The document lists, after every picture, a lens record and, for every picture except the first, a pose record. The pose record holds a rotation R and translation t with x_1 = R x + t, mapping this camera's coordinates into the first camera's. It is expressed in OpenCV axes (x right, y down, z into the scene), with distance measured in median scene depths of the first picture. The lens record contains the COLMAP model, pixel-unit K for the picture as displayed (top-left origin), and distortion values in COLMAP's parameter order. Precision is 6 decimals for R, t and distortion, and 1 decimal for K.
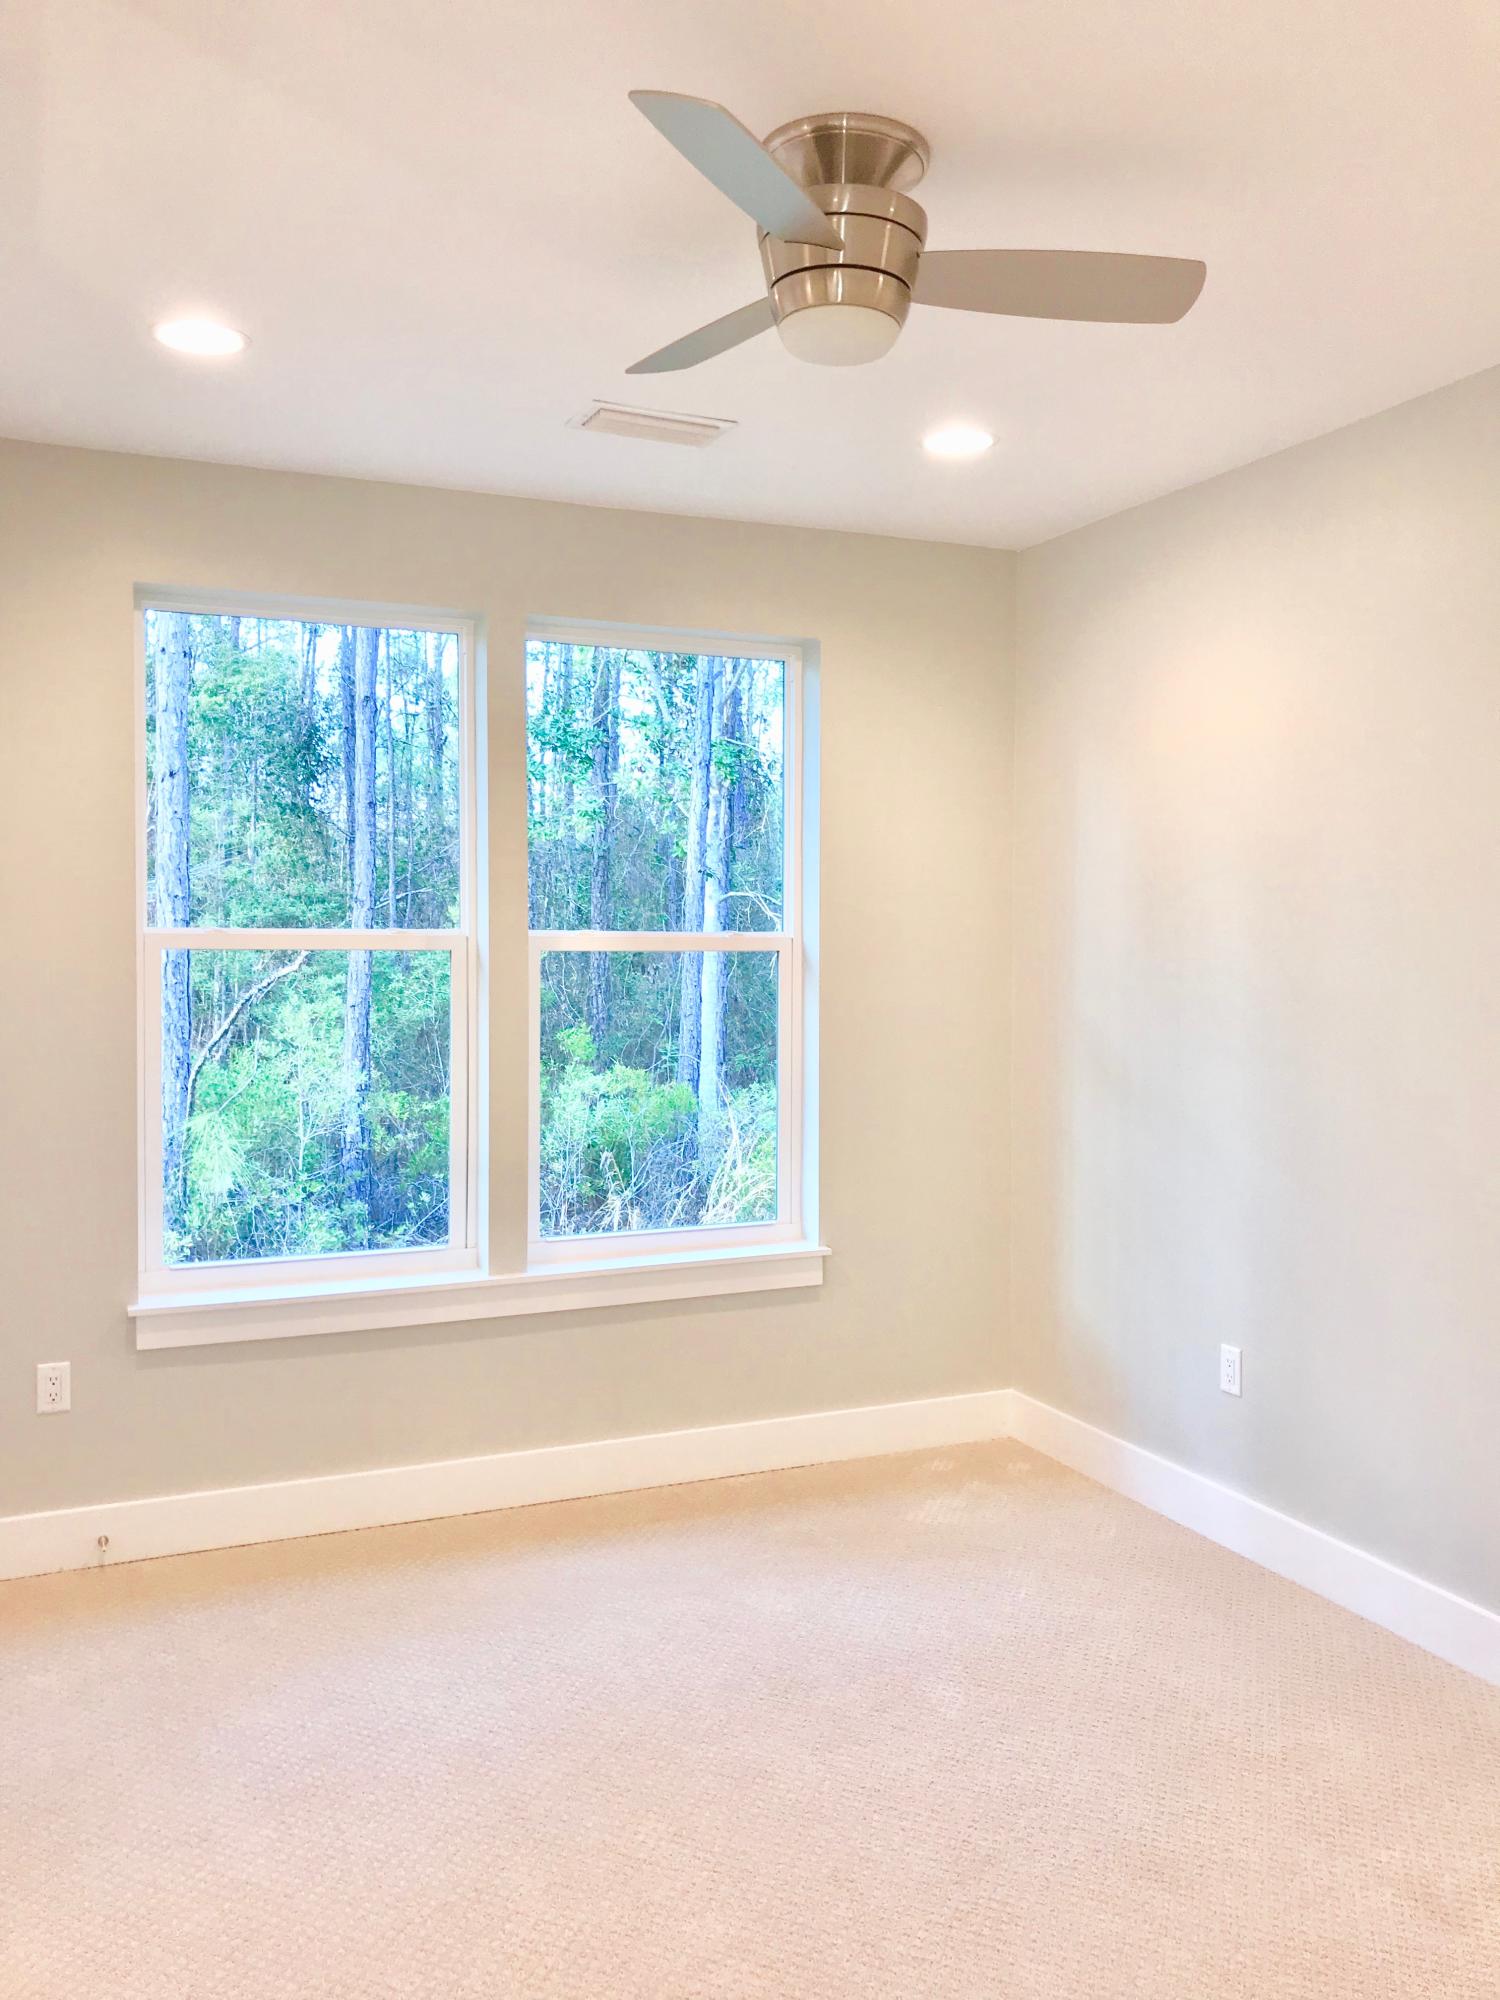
lens RADIAL K [[1629.7, 0, 750.0], [0, 1629.7, 1000.0], [0, 0, 1]] dist [0.005602, 0.004921]
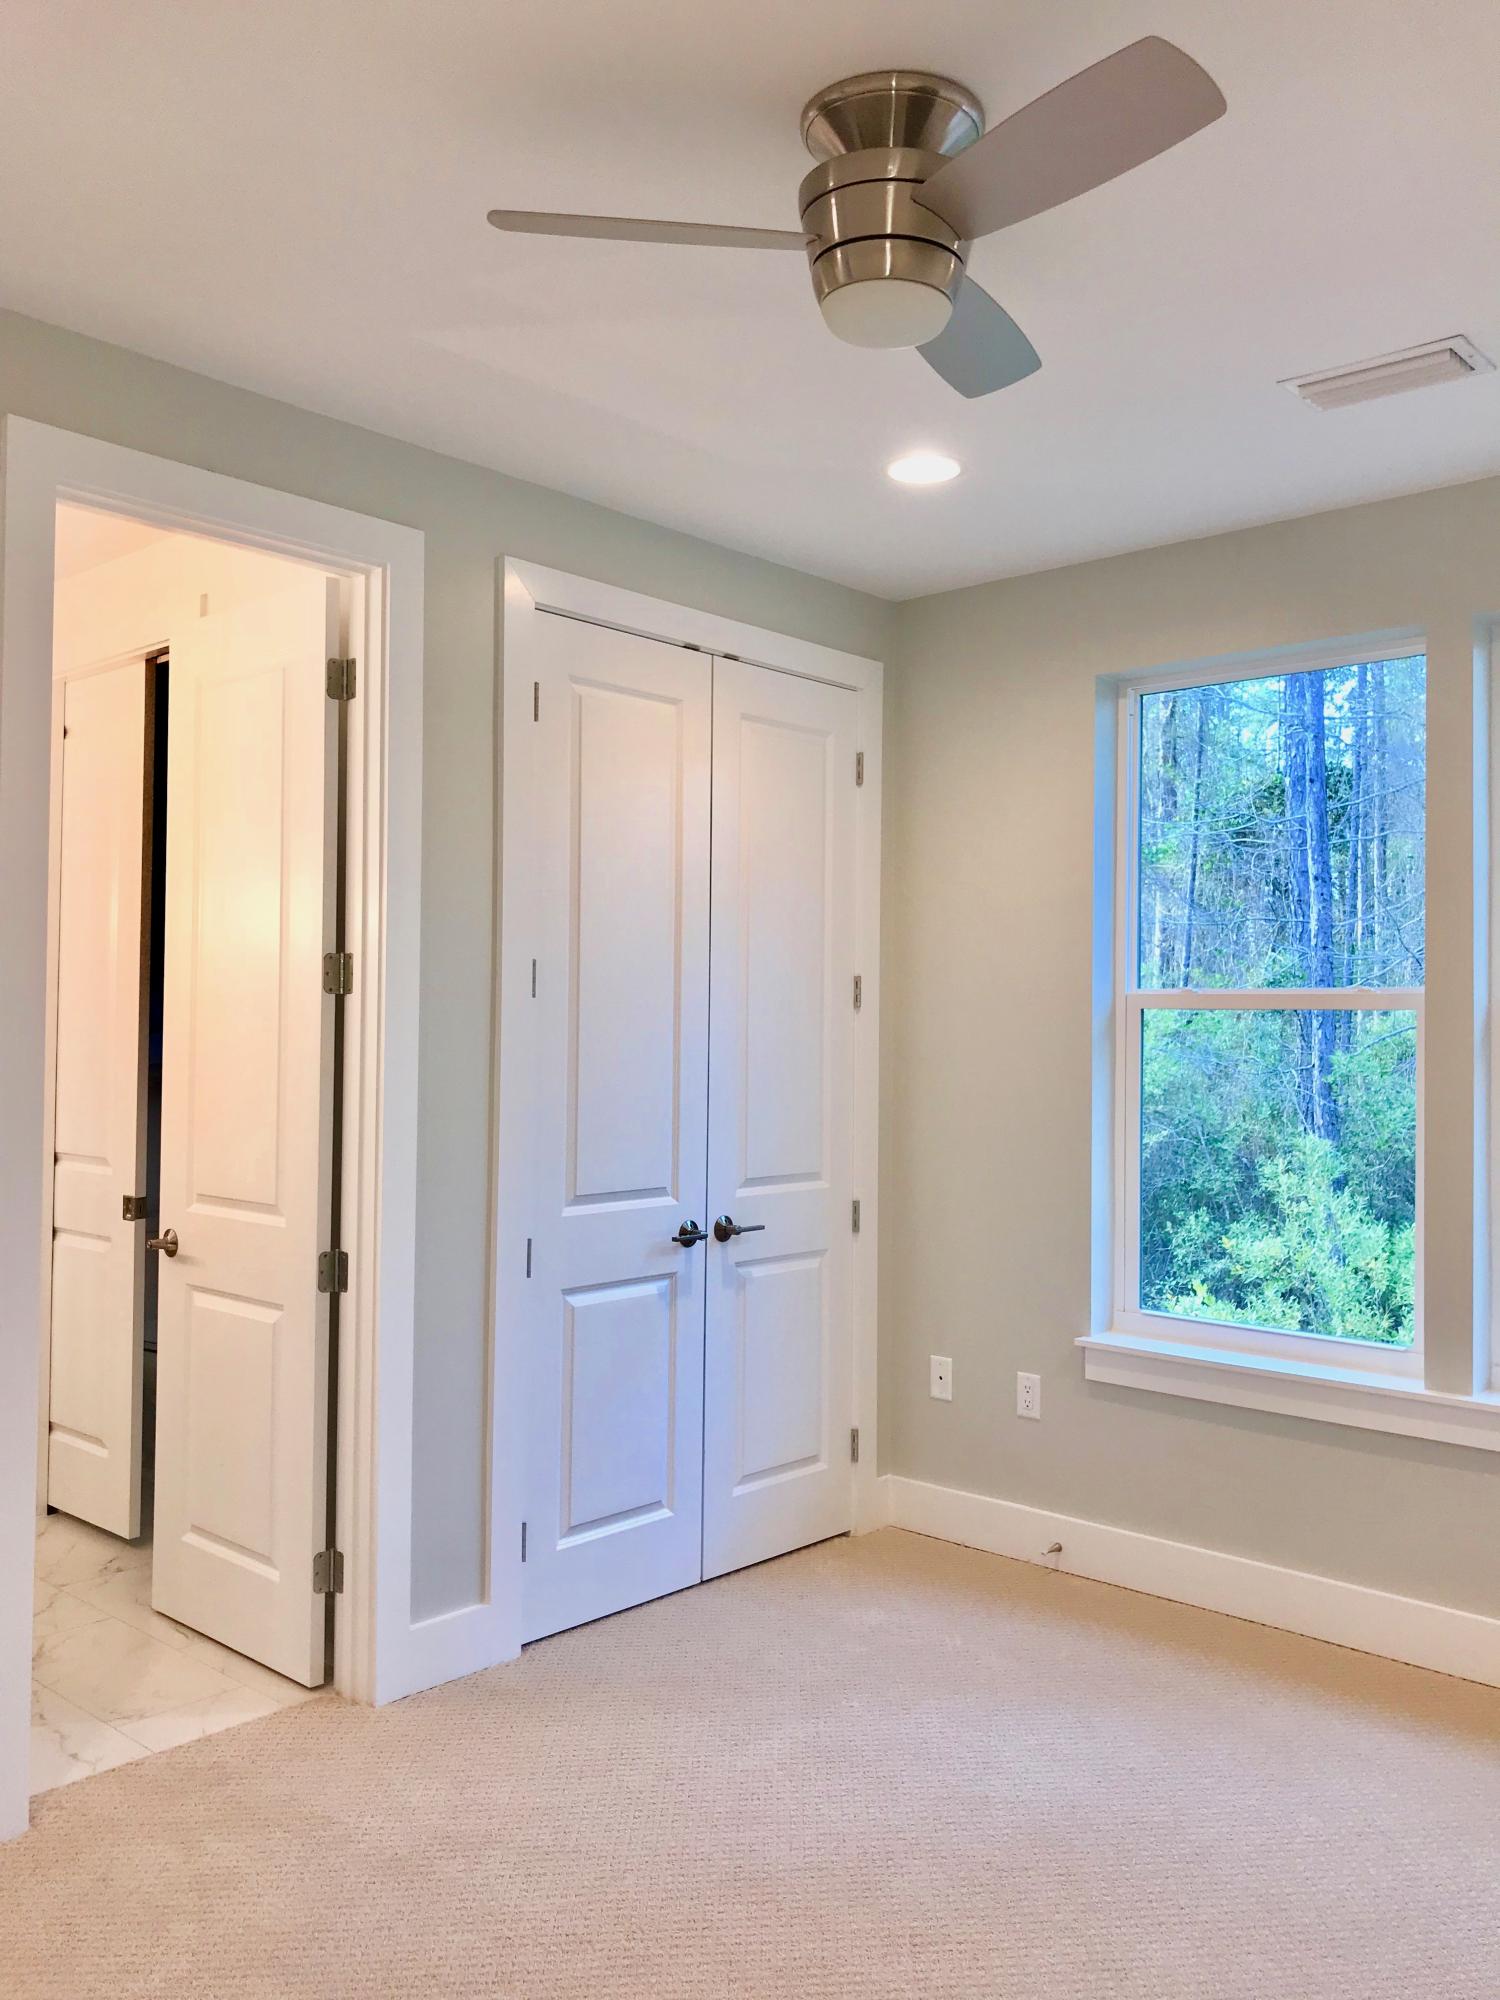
lens RADIAL K [[1629.7, 0, 750.0], [0, 1629.7, 1000.0], [0, 0, 1]] dist [0.005602, 0.004921]
pose [[0.399251, -0.019697, -0.916630, 0.531439], [-0.048189, 0.997937, -0.042433, 0.020246], [0.915574, 0.061112, 0.397478, 0.351571]]
